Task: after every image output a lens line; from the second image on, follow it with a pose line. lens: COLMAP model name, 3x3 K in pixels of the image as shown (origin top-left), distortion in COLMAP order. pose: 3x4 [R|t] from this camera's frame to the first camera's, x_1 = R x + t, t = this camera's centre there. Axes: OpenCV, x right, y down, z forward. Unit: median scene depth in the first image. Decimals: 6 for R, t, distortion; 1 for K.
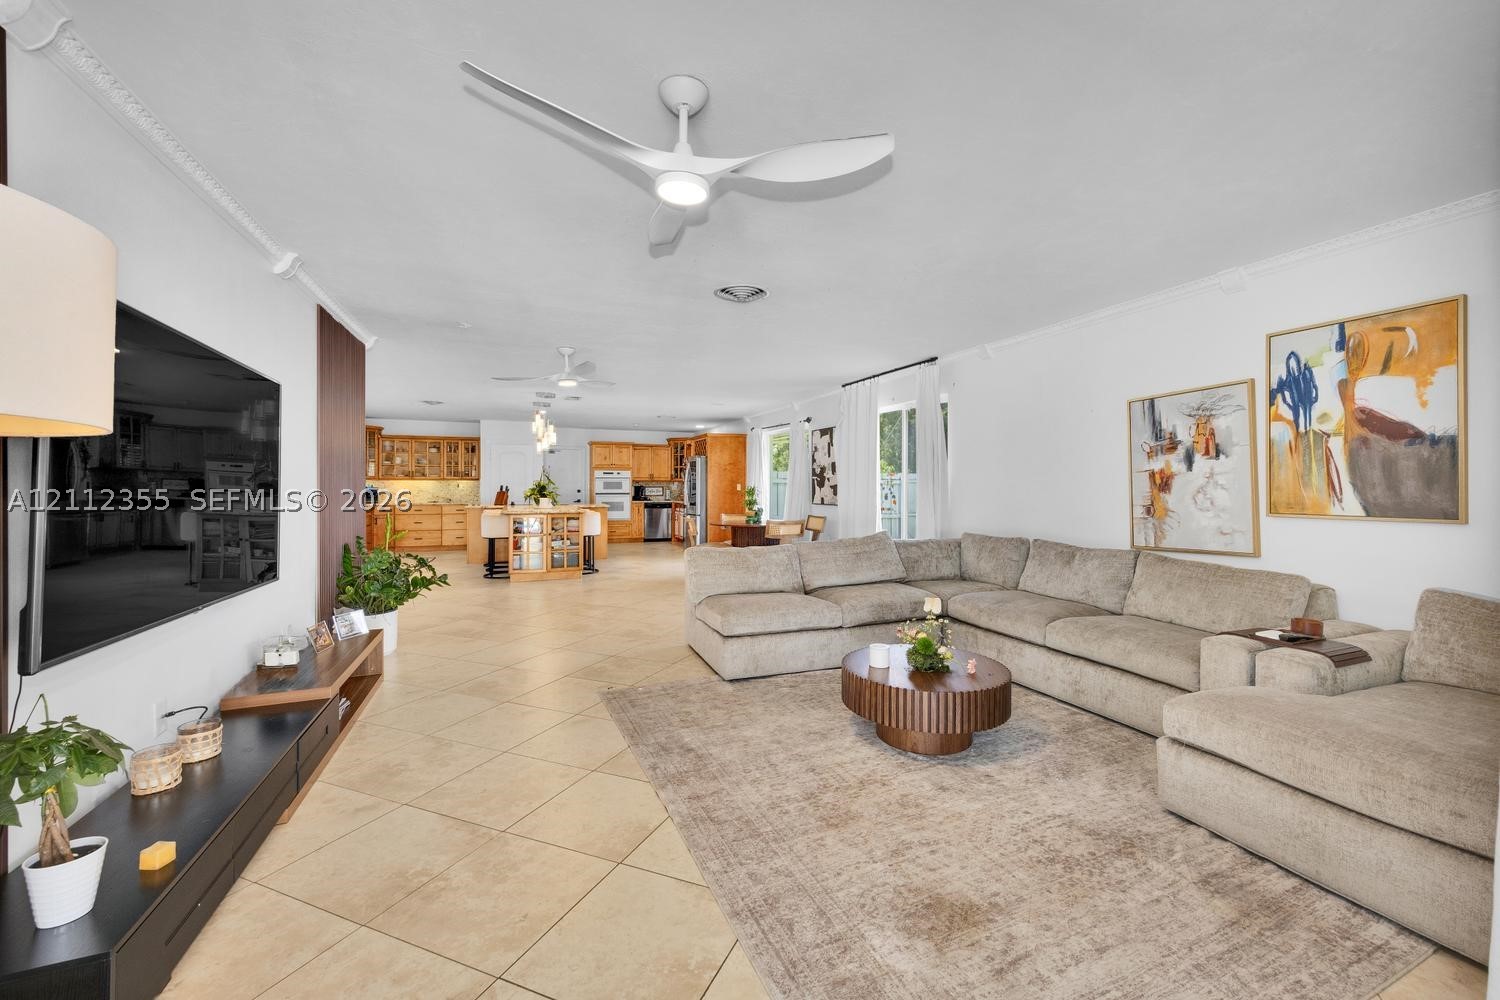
lens RADIAL K [[599.6, 0, 771.9], [0, 599.6, 494.5], [0, 0, 1]] dist [0.008873, -0.000134]
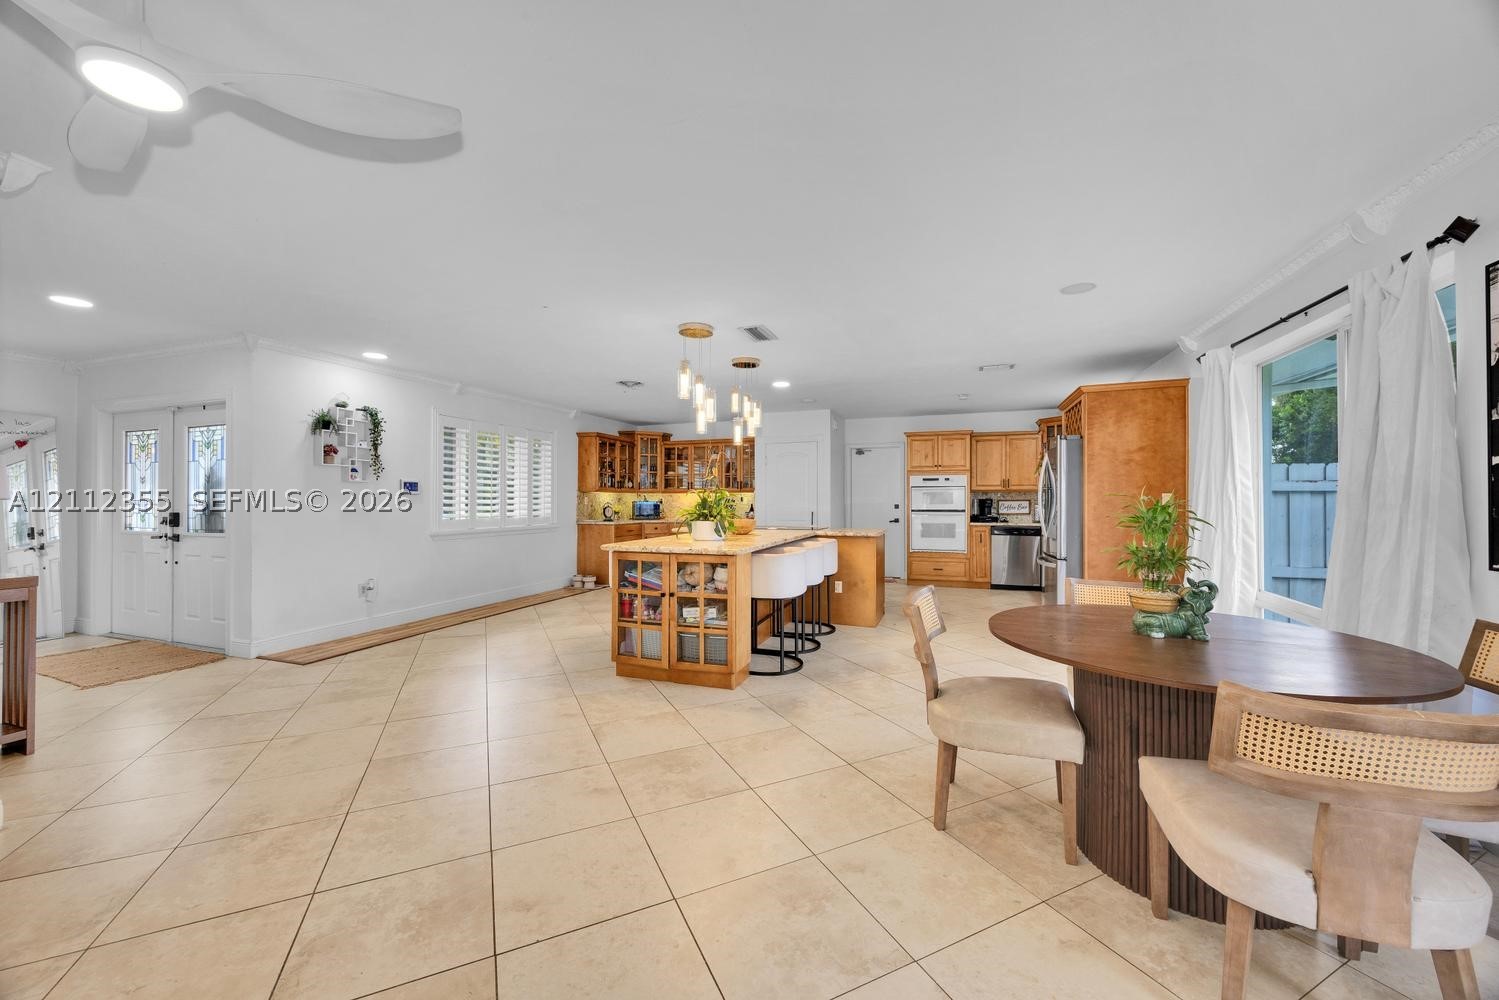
lens RADIAL K [[568.4, 0, 752.4], [0, 568.4, 497.0], [0, 0, 1]] dist [0.000164, -0.000752]
pose [[0.735829, -0.006062, -0.677140, 0.002956], [-0.006859, 0.999842, -0.016405, -0.006460], [0.677133, 0.016716, 0.735671, 0.520181]]
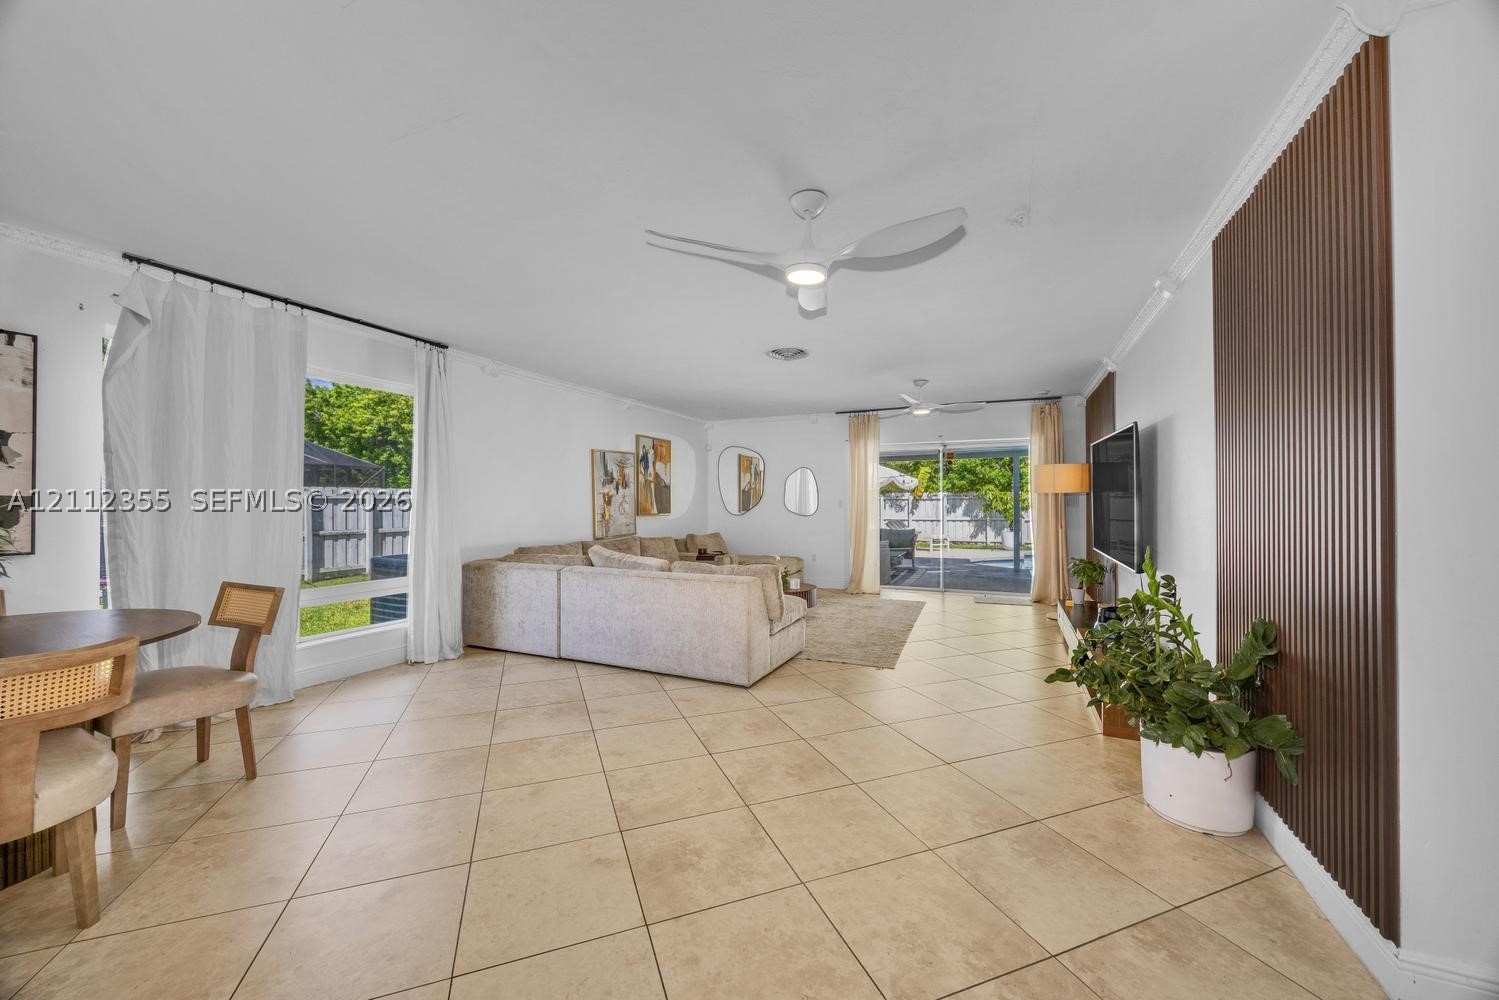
lens RADIAL K [[568.4, 0, 754.6], [0, 568.4, 495.9], [0, 0, 1]] dist [0.000164, -0.000752]
pose [[-0.678677, 0.008398, 0.734389, -0.329480], [0.009089, 0.999954, -0.003035, -0.008889], [-0.734380, 0.004616, -0.678722, 0.686612]]
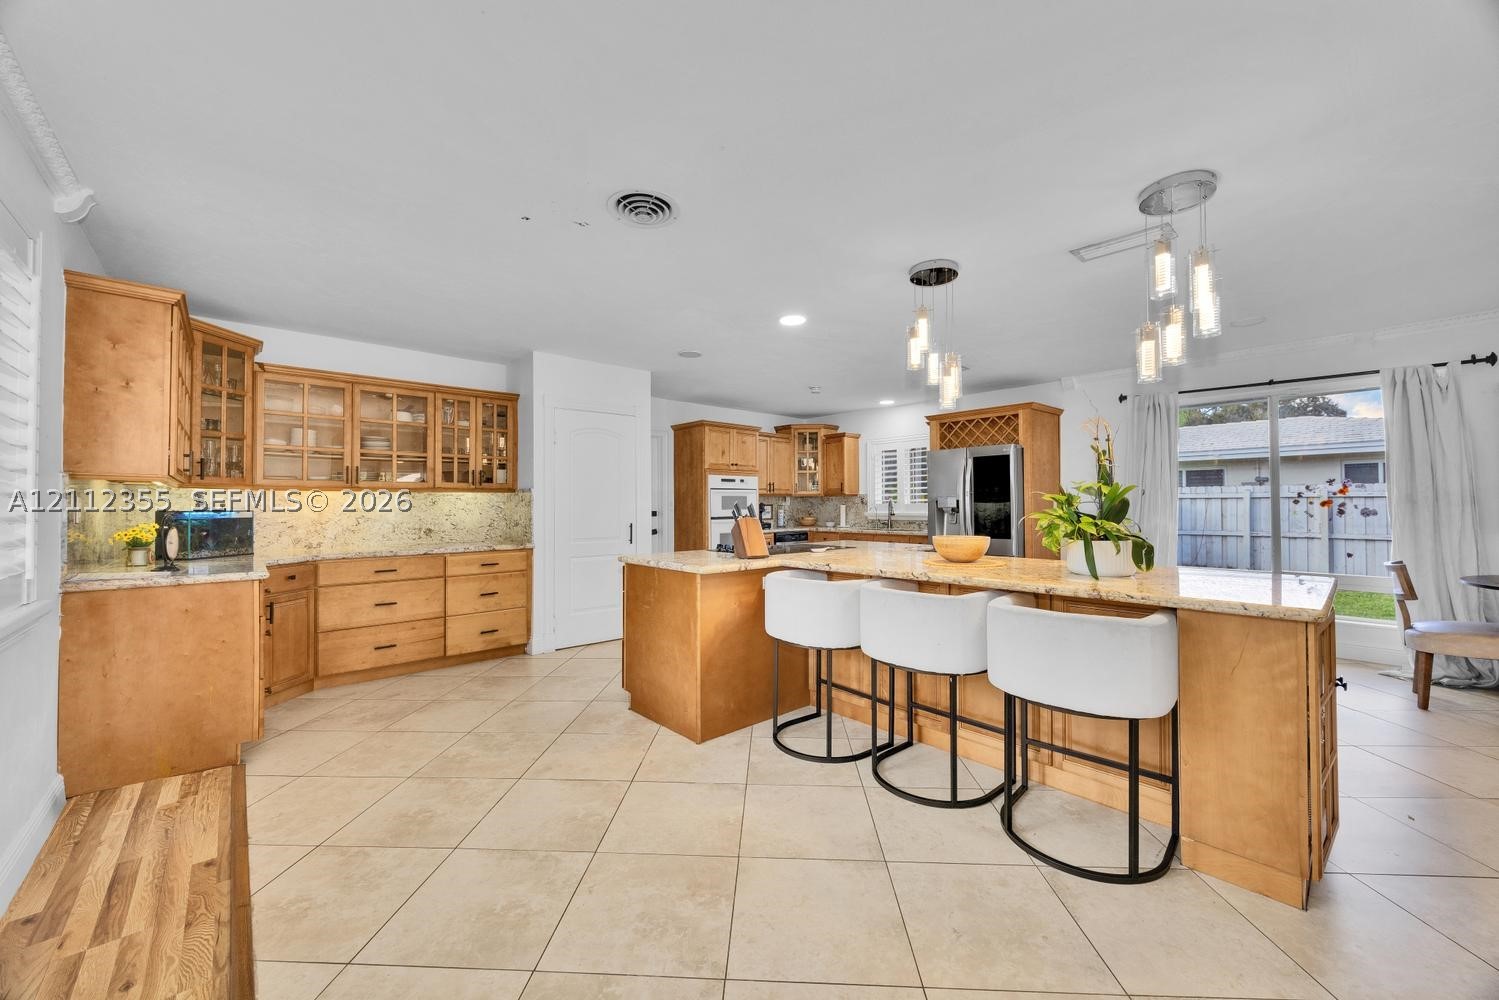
lens RADIAL K [[568.4, 0, 756.9], [0, 568.4, 501.8], [0, 0, 1]] dist [0.000164, -0.000752]
pose [[0.943383, -0.006916, 0.331632, -0.523416], [0.013229, 0.999772, -0.016783, -0.009017], [-0.331441, 0.020220, 0.943259, 0.634210]]
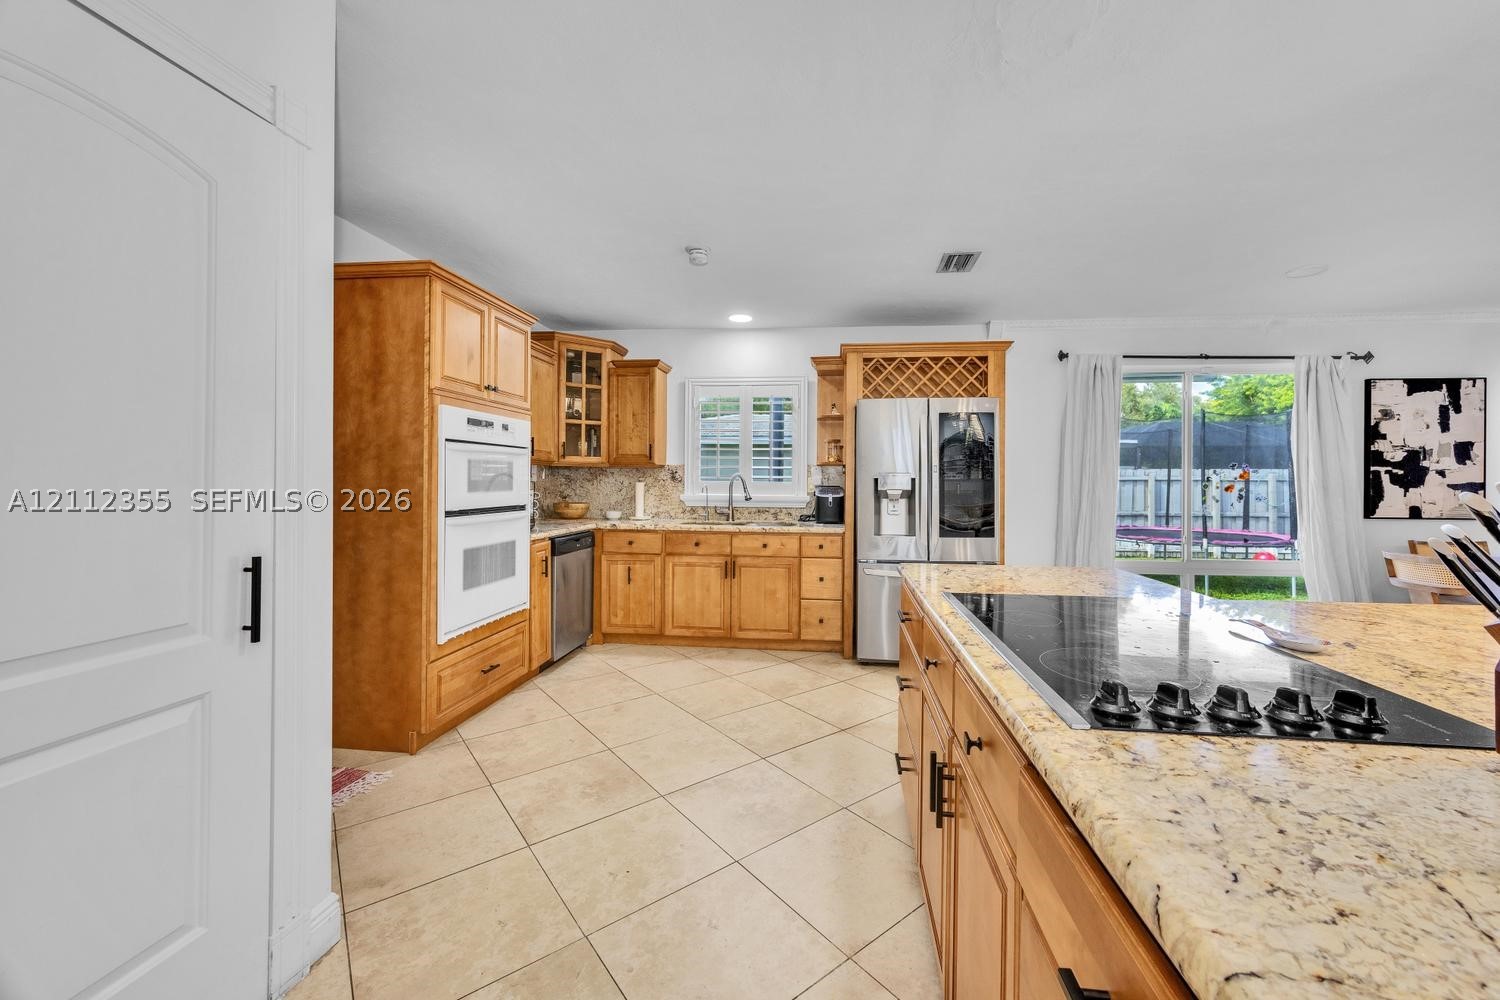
lens RADIAL K [[590.5, 0, 773.4], [0, 590.5, 482.7], [0, 0, 1]] dist [-0.001400, 0.001098]
pose [[0.486075, -0.001312, 0.873916, -0.521733], [0.005411, 0.999984, -0.001508, -0.014484], [-0.873900, 0.005462, 0.486075, 0.987769]]
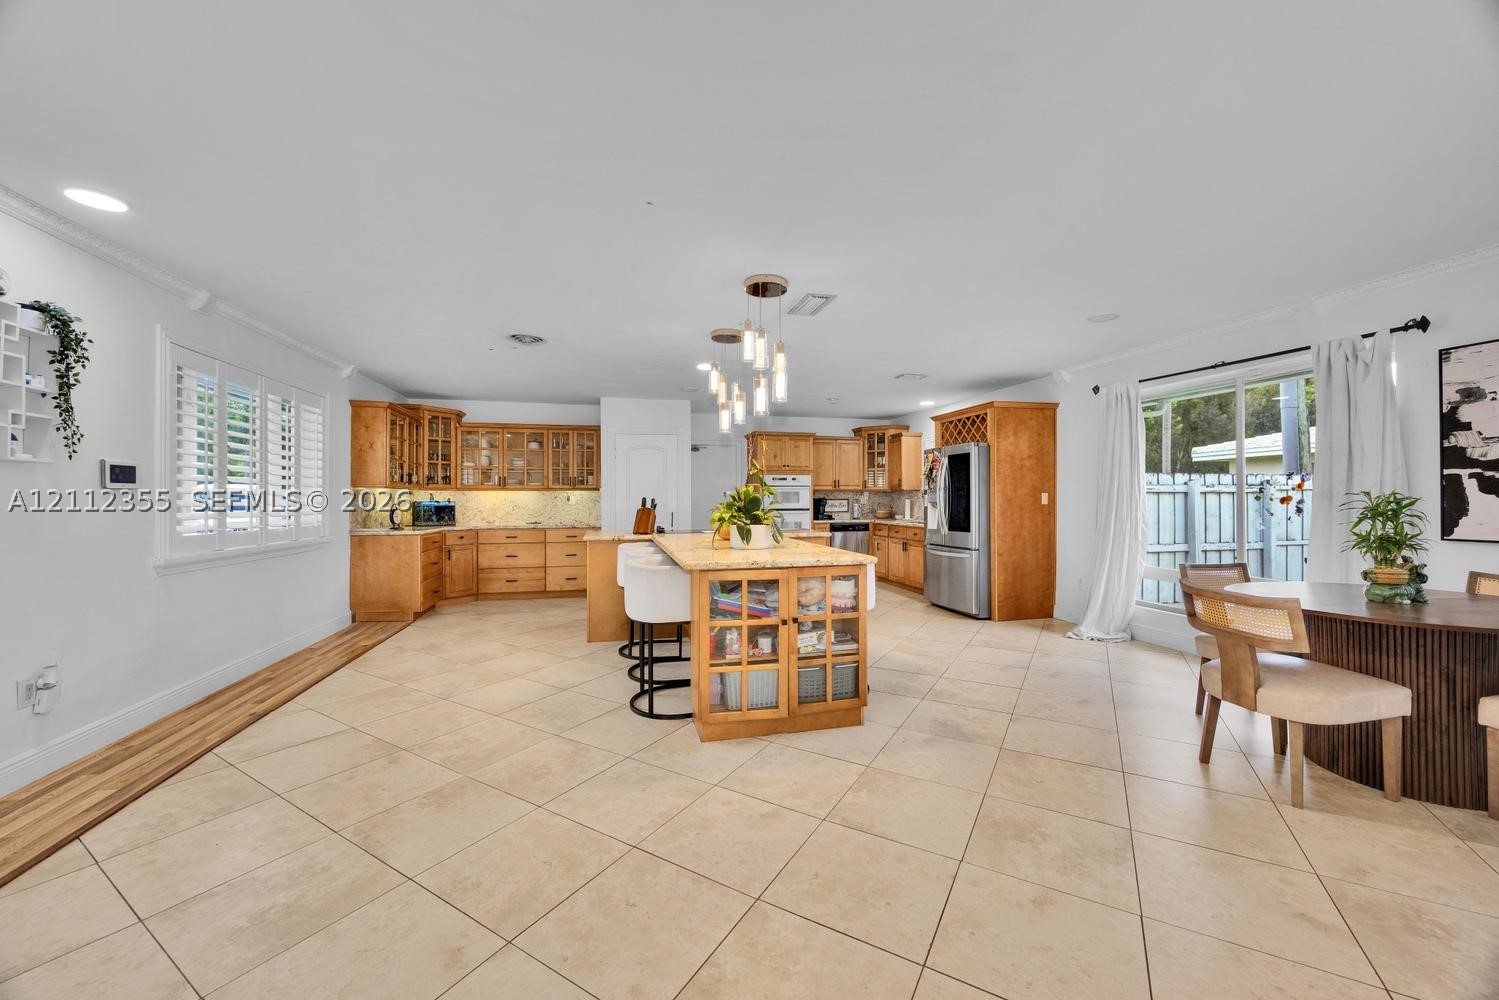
lens RADIAL K [[568.4, 0, 754.2], [0, 568.4, 496.7], [0, 0, 1]] dist [0.000164, -0.000752]
pose [[0.987948, -0.006207, -0.154662, -0.254371], [0.003449, 0.999830, -0.018097, -0.005885], [0.154748, 0.017345, 0.987802, 0.471449]]
